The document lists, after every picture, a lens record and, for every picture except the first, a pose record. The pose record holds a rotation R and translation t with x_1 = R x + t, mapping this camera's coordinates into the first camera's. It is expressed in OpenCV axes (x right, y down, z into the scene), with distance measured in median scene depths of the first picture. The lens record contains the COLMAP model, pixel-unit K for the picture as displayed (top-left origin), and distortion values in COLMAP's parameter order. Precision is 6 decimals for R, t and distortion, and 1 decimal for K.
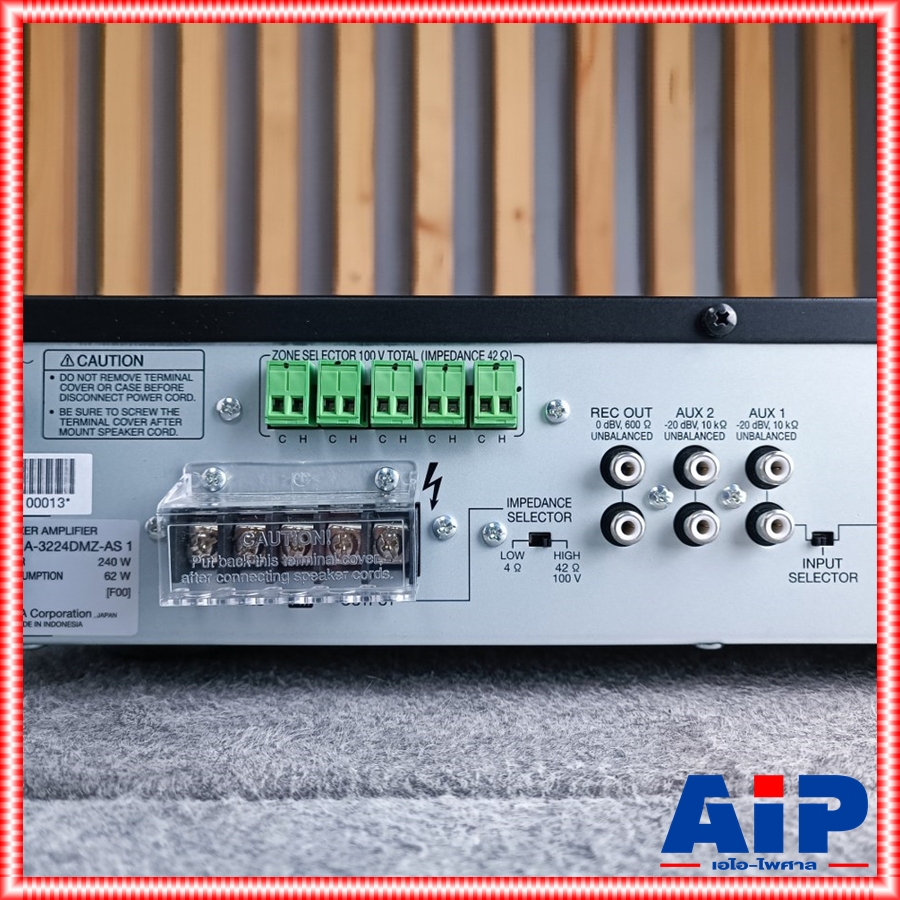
lens RADIAL K [[826.2, 0, 452.6], [0, 826.2, 446.9], [0, 0, 1]] dist [0.003483, 0.000000]
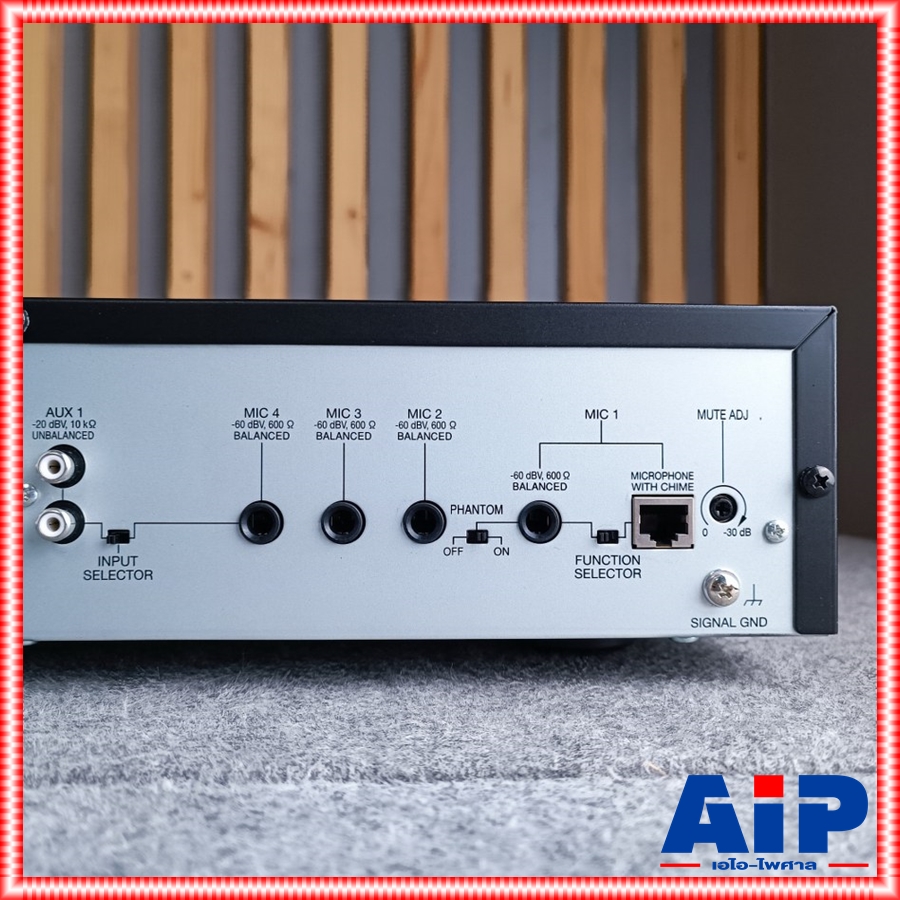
lens RADIAL K [[826.2, 0, 459.2], [0, 826.2, 454.4], [0, 0, 1]] dist [0.003483, 0.000000]
pose [[0.999998, -0.001256, 0.001355, 0.774325], [0.001246, 0.999974, 0.007123, 0.003538], [-0.001364, -0.007122, 0.999974, -0.007740]]
